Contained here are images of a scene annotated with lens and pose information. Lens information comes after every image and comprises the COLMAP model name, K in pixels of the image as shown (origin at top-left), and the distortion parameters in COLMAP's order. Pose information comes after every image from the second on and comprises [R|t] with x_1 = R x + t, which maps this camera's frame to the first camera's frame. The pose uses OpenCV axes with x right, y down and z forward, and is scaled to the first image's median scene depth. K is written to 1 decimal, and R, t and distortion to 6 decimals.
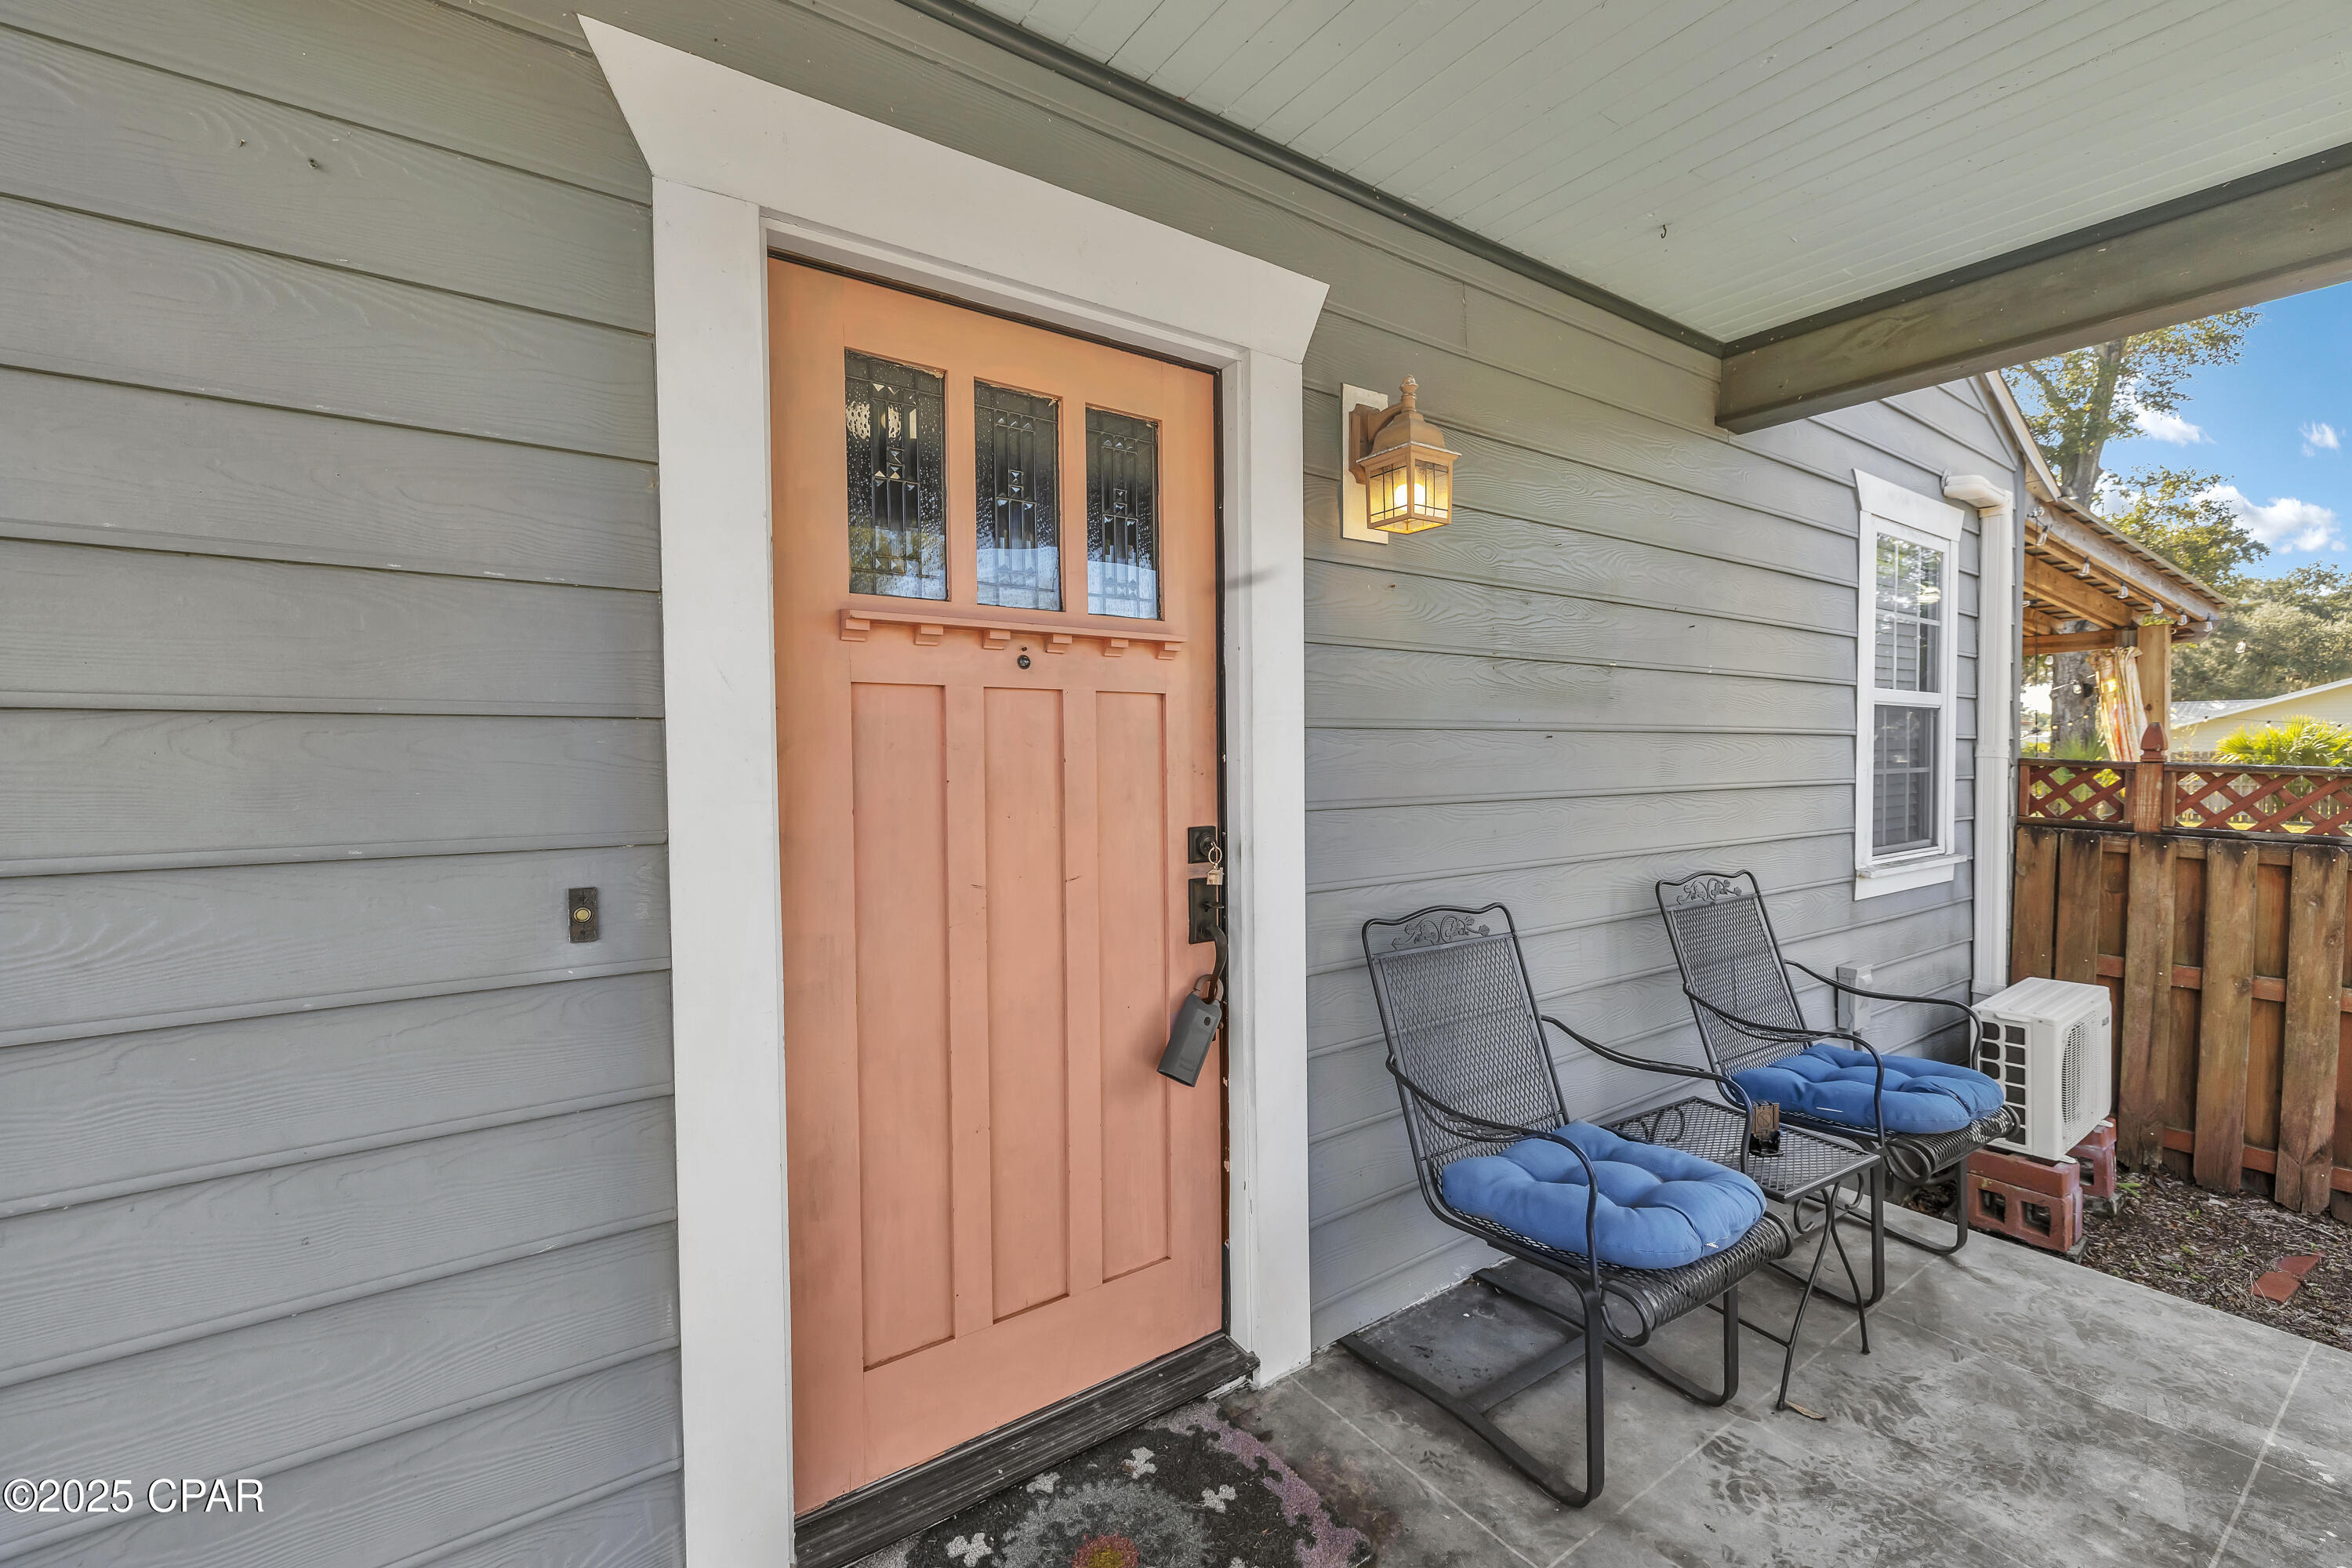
lens RADIAL K [[988.0, 0, 1171.8], [0, 988.0, 788.6], [0, 0, 1]] dist [0.000593, -0.000570]
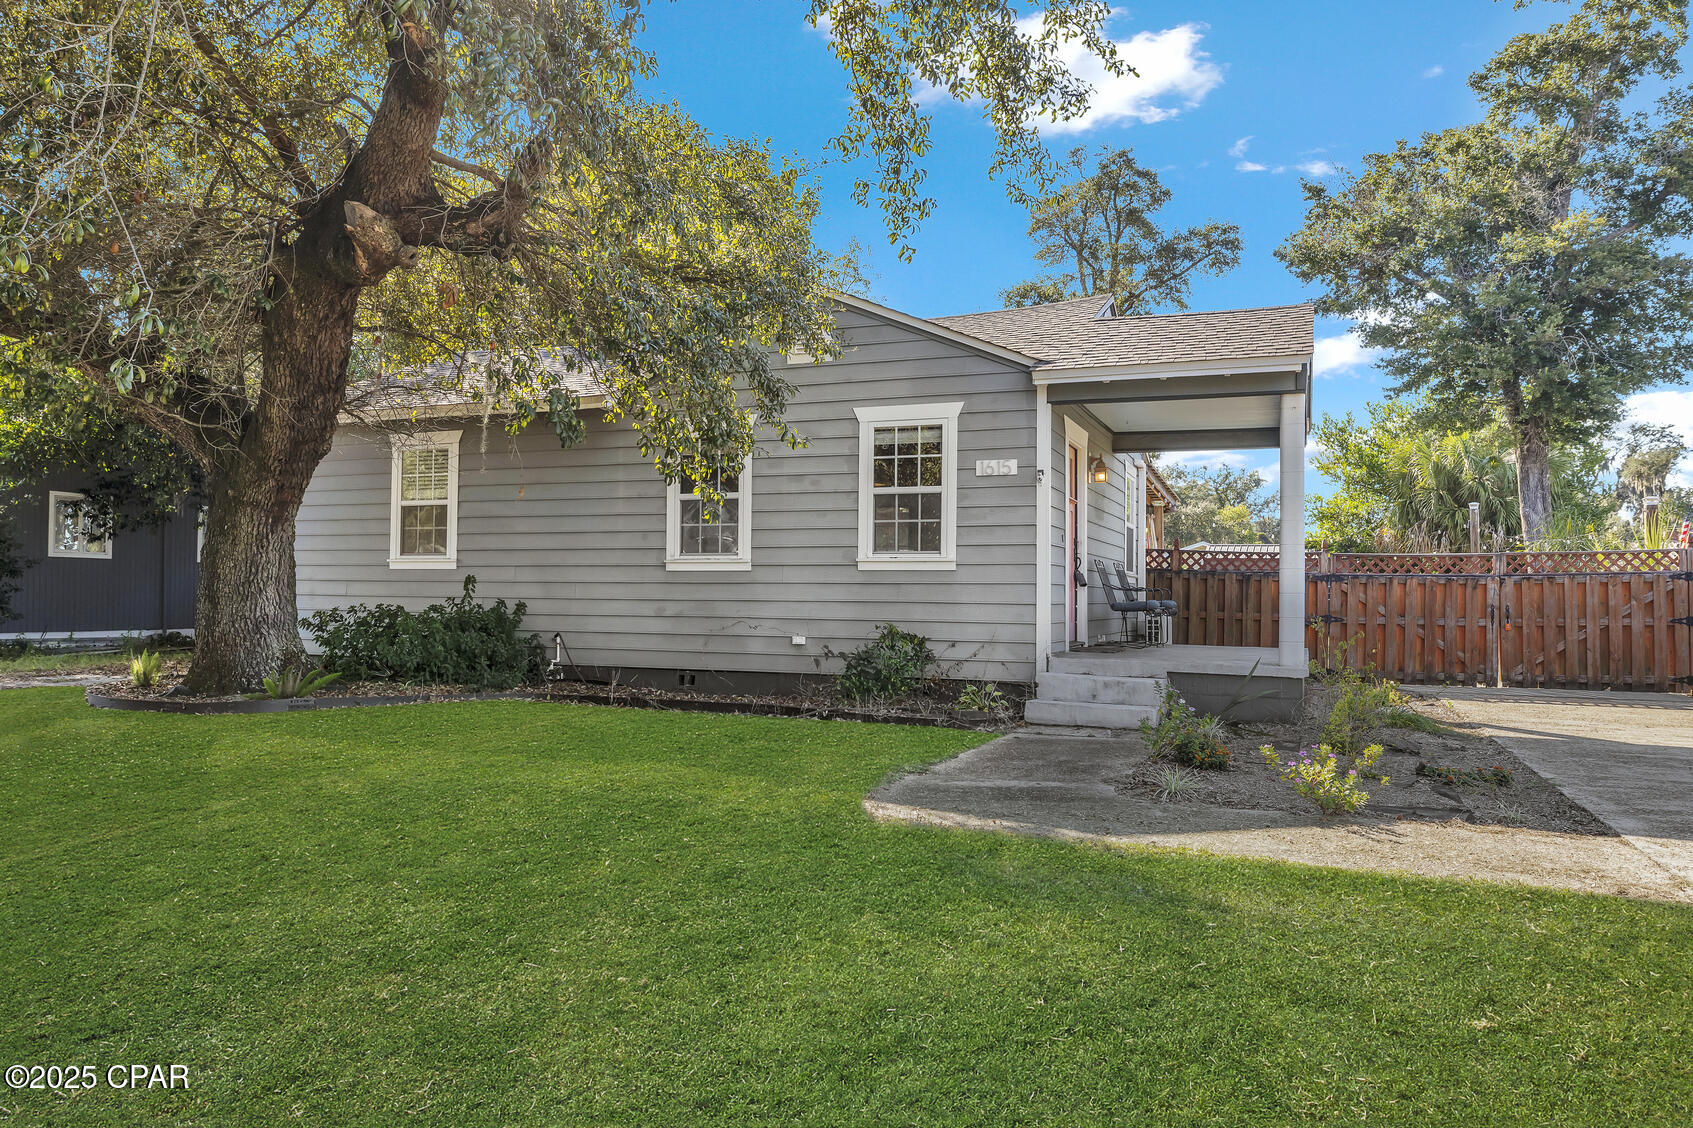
lens RADIAL K [[1169.1, 0, 859.3], [0, 1169.1, 578.4], [0, 0, 1]] dist [0.001169, 0.001901]
pose [[0.827586, 0.026799, 0.560699, -2.985947], [0.001905, 0.998720, -0.050546, 0.383793], [-0.561336, 0.042899, 0.826475, -2.343962]]
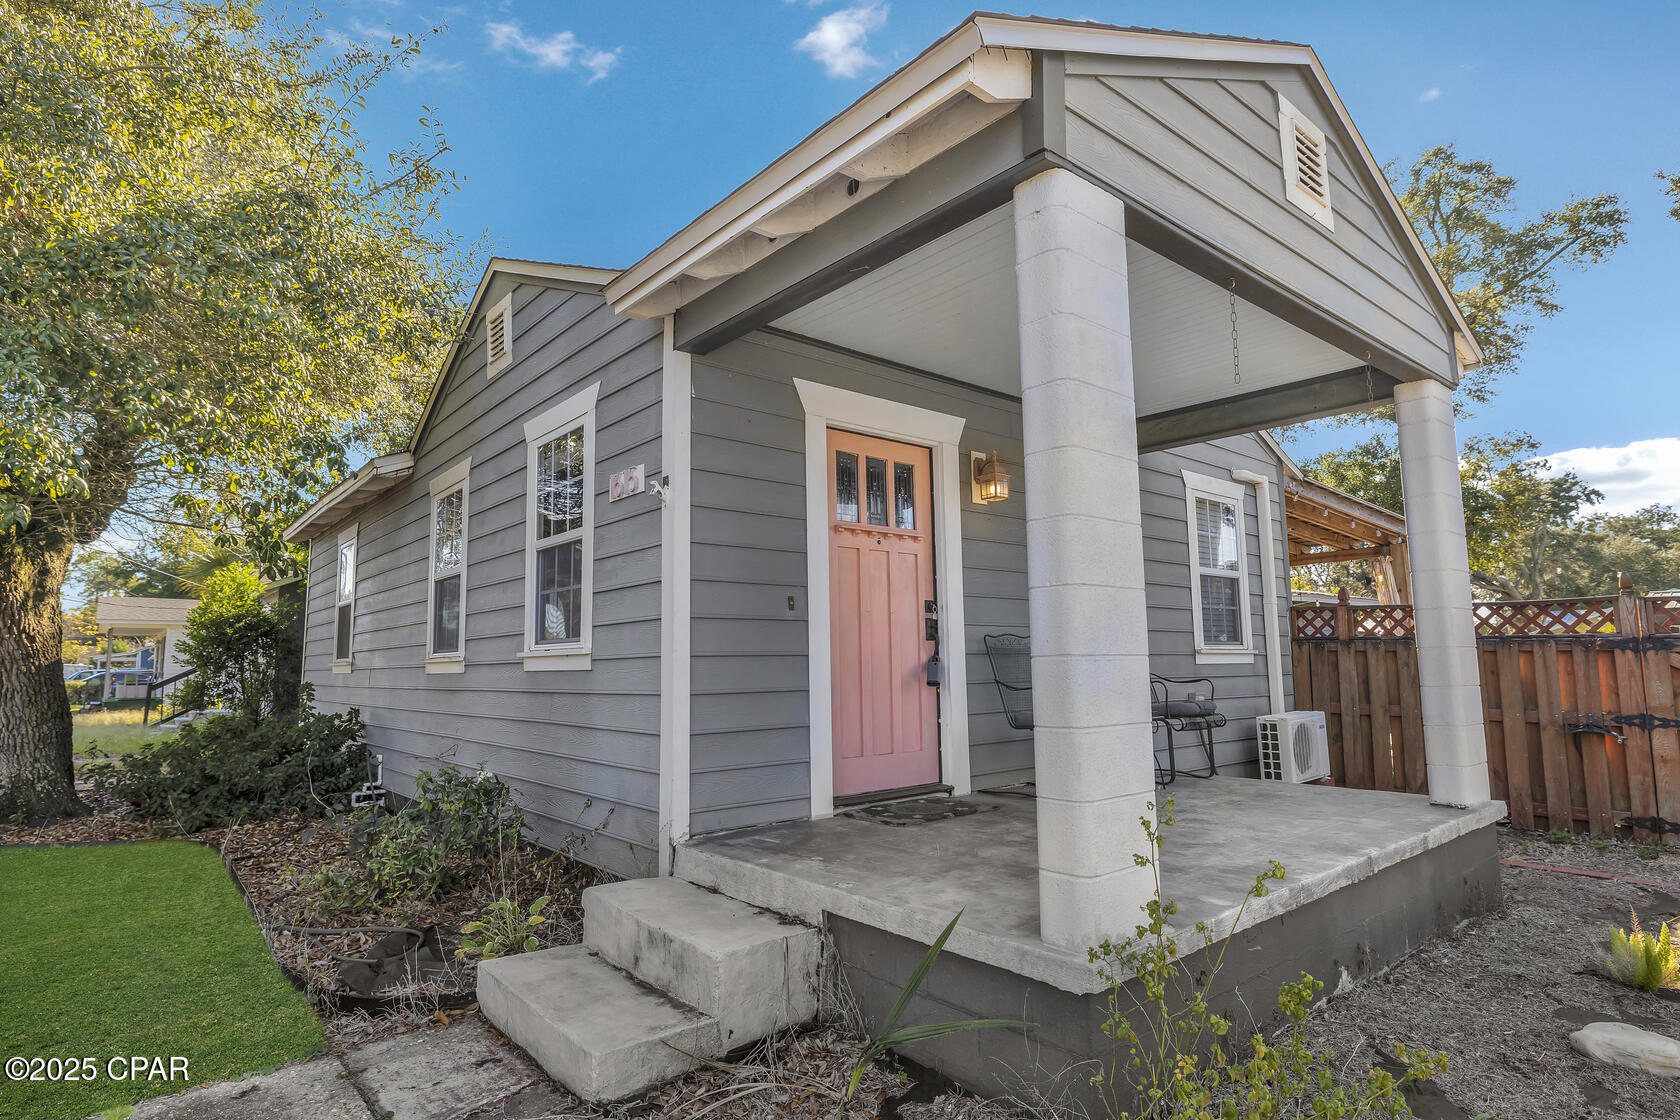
lens RADIAL K [[917.3, 0, 842.8], [0, 917.3, 567.0], [0, 0, 1]] dist [-0.003274, 0.000623]
pose [[0.994855, 0.003631, 0.101239, -0.347935], [0.011007, 0.989566, -0.143658, 0.229408], [-0.100705, 0.144034, 0.984435, -1.152905]]
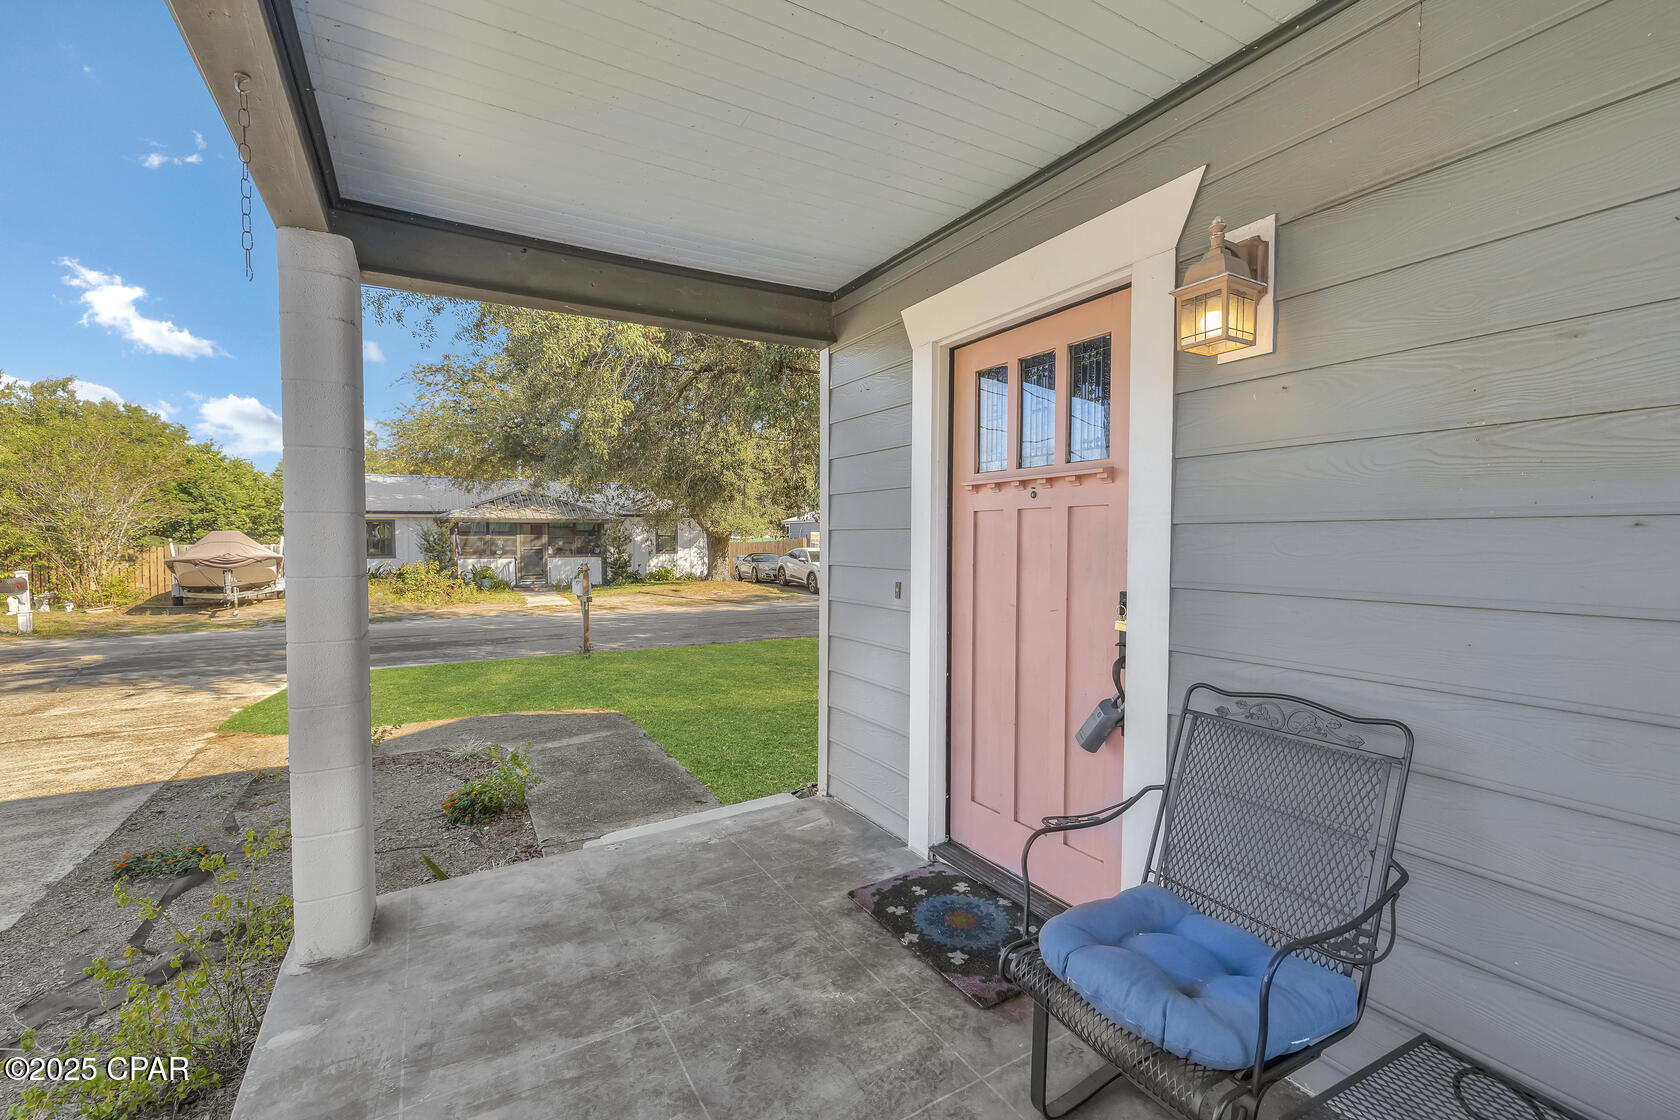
lens RADIAL K [[705.7, 0, 845.2], [0, 705.7, 557.0], [0, 0, 1]] dist [0.000593, -0.000570]
pose [[-0.070185, 0.039982, -0.996732, 0.786899], [-0.028391, 0.998712, 0.042060, -0.033362], [0.997130, 0.031251, -0.068959, 0.453601]]
